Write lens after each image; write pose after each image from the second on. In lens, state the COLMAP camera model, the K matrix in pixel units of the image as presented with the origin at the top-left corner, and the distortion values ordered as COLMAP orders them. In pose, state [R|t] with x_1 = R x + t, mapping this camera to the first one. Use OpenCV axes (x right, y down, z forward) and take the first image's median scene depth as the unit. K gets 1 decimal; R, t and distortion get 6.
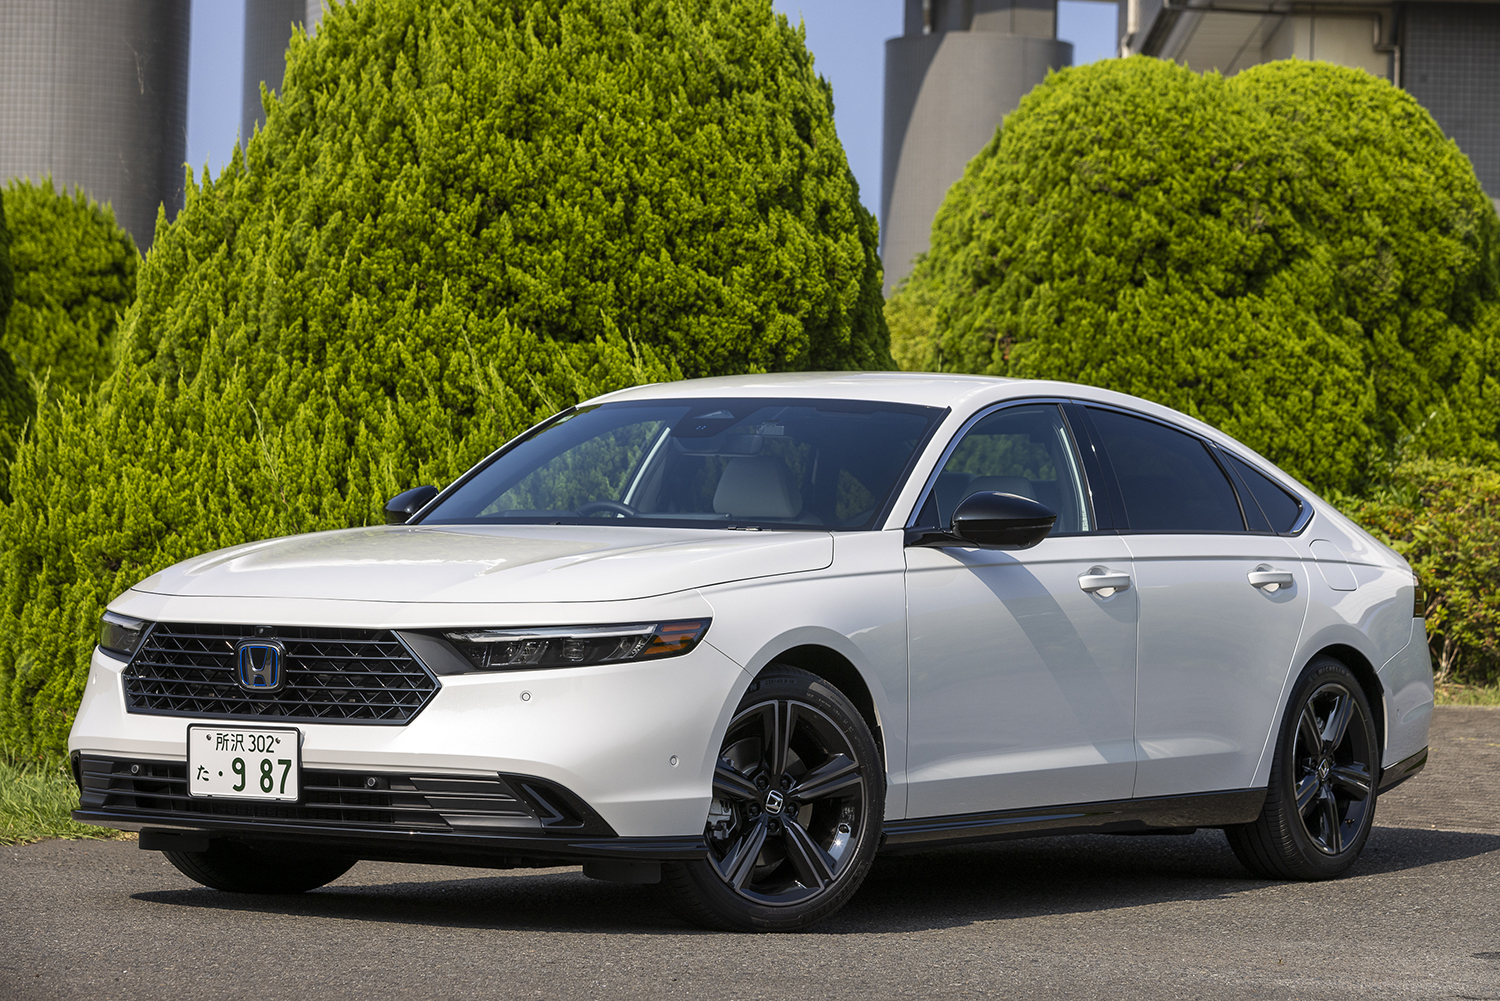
lens RADIAL K [[4995.3, 0, 752.5], [0, 4995.3, 492.8], [0, 0, 1]] dist [0.018905, 0.000000]
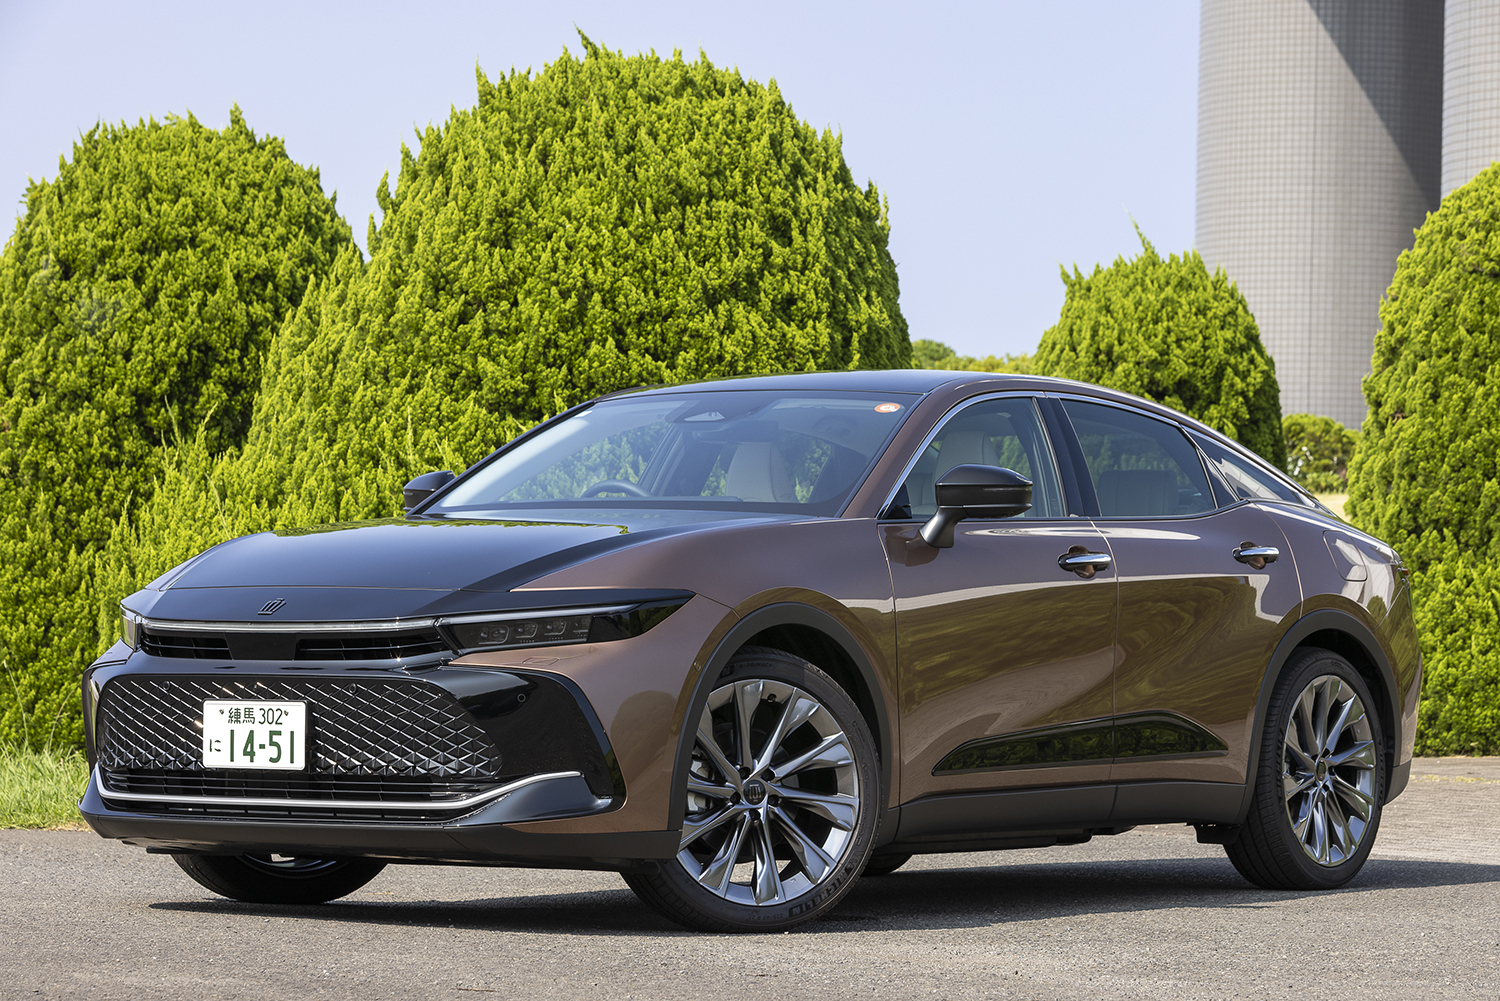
lens RADIAL K [[5312.5, 0, 741.2], [0, 5312.5, 504.7], [0, 0, 1]] dist [0.154815, 0.000000]
pose [[0.937500, -0.013302, -0.347731, 0.438262], [0.006044, 0.999741, -0.021949, 0.017224], [0.347932, 0.018476, 0.937338, -0.148138]]
